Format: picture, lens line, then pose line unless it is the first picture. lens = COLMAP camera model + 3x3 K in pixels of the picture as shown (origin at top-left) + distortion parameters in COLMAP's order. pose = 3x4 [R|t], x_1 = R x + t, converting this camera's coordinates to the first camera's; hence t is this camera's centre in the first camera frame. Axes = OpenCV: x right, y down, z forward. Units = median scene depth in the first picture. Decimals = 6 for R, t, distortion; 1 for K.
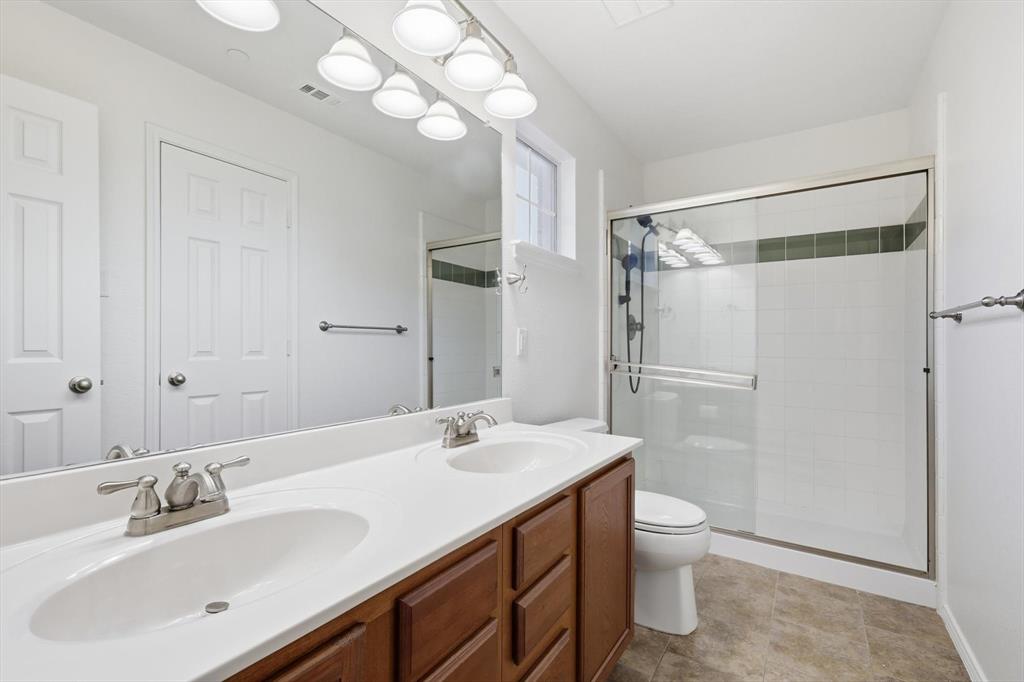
lens RADIAL K [[457.7, 0, 510.3], [0, 457.7, 338.0], [0, 0, 1]] dist [0.008288, 0.000144]
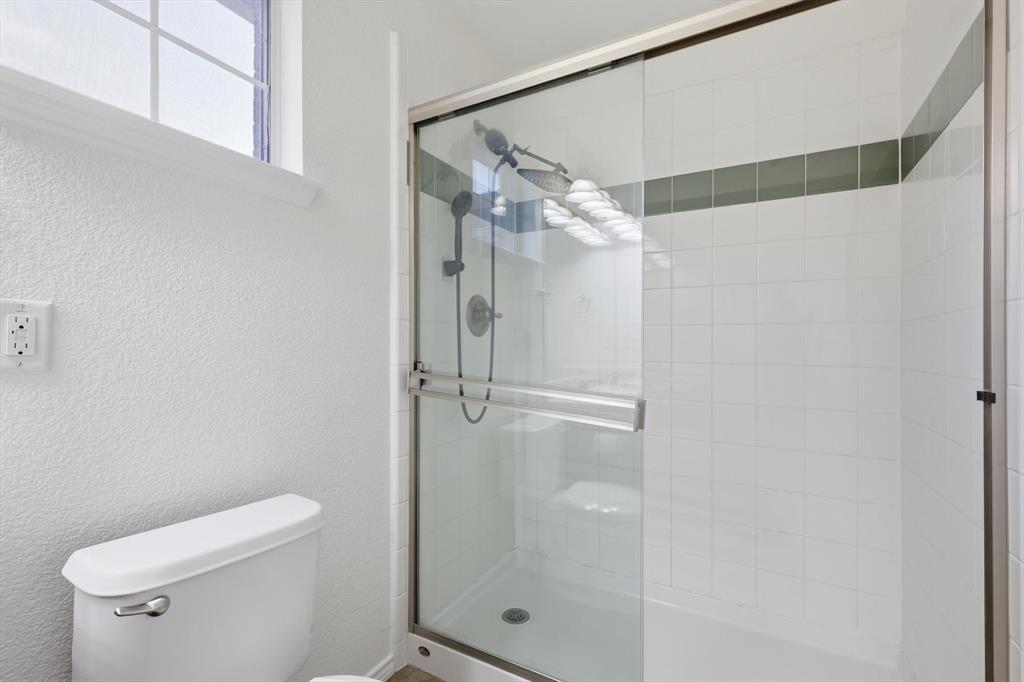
lens RADIAL K [[457.7, 0, 510.3], [0, 457.7, 338.0], [0, 0, 1]] dist [0.008288, 0.000144]
pose [[0.997241, -0.006459, 0.073947, 0.296281], [0.006901, 0.999960, -0.005719, 0.011804], [-0.073907, 0.006213, 0.997246, 0.429373]]
